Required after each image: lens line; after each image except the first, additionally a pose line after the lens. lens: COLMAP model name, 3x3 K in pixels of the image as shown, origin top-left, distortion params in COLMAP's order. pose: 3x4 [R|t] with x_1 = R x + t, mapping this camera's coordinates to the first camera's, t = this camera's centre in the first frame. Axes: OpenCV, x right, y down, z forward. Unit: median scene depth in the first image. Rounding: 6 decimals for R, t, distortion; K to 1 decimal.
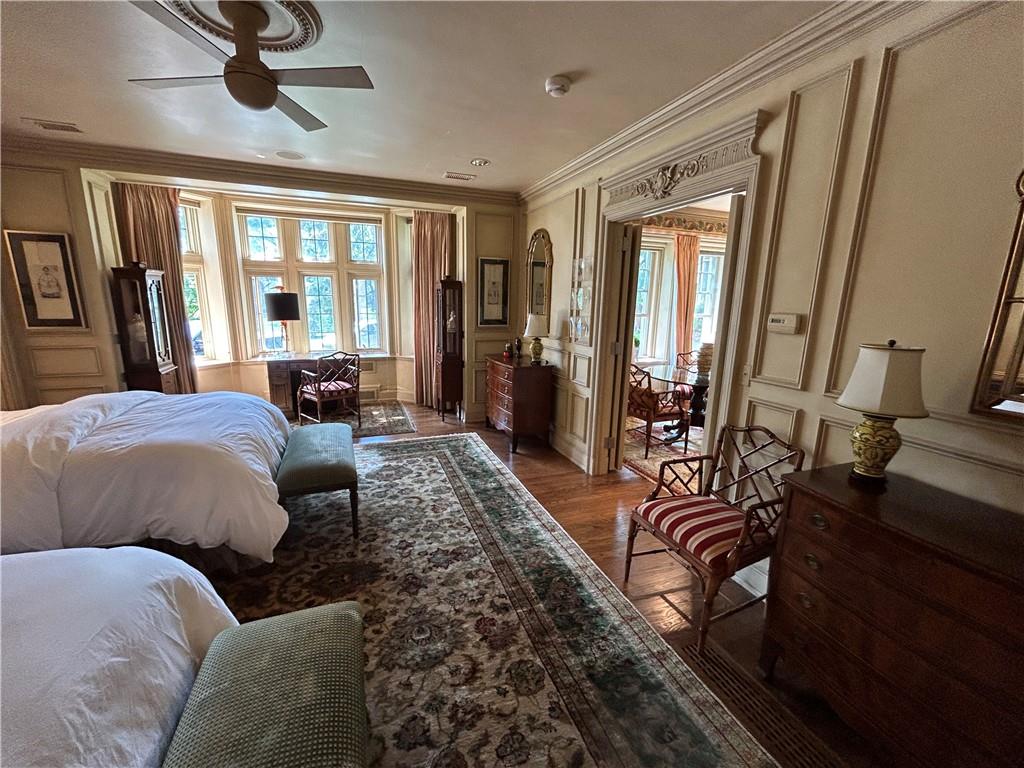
lens RADIAL K [[416.5, 0, 512.1], [0, 416.5, 383.0], [0, 0, 1]] dist [-0.000205, 0.000822]
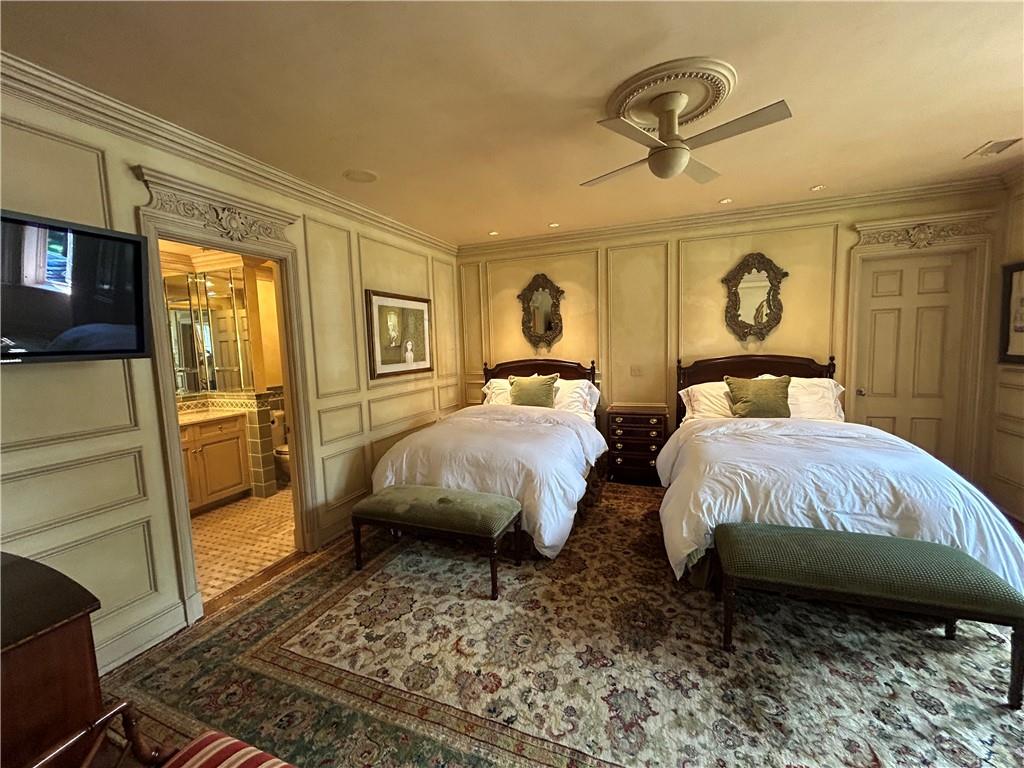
lens RADIAL K [[416.5, 0, 510.7], [0, 416.5, 384.0], [0, 0, 1]] dist [-0.000205, 0.000822]
pose [[-0.680448, 0.073278, -0.729123, 0.350075], [-0.126064, 0.968448, 0.214979, -0.177657], [0.721871, 0.238199, -0.649741, 0.965644]]
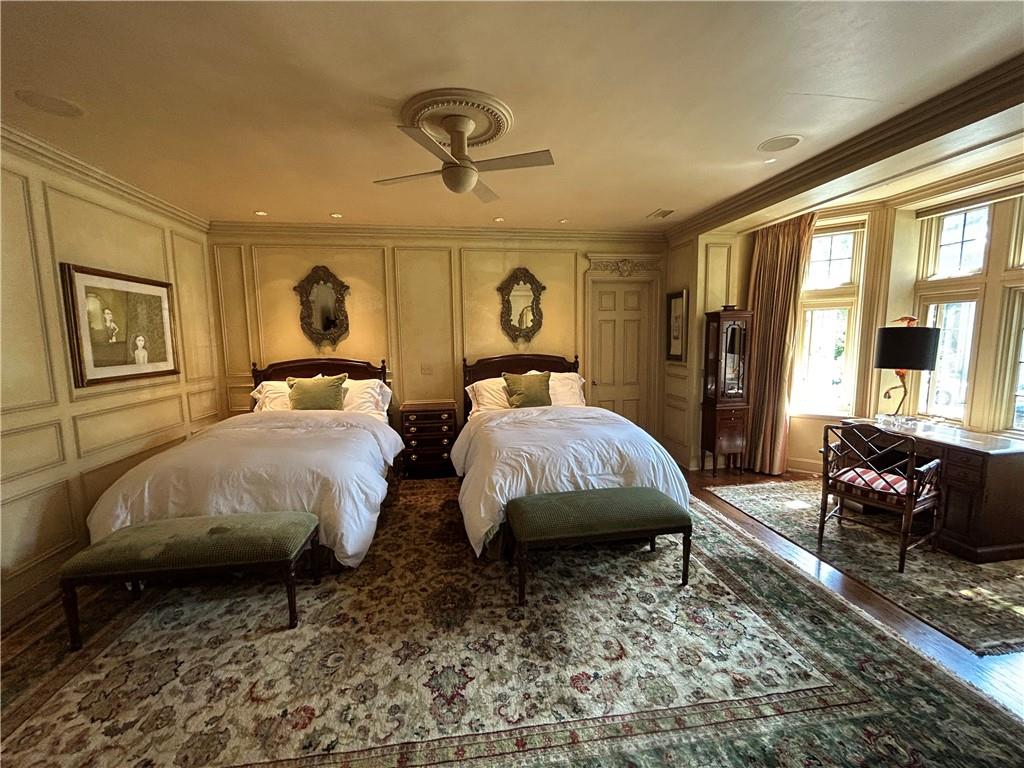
lens RADIAL K [[416.5, 0, 511.1], [0, 416.5, 384.5], [0, 0, 1]] dist [-0.000205, 0.000822]
pose [[-0.225624, 0.094762, -0.969595, 0.388373], [-0.184120, 0.973174, 0.137957, -0.176538], [0.956657, 0.209648, -0.202124, 0.937479]]
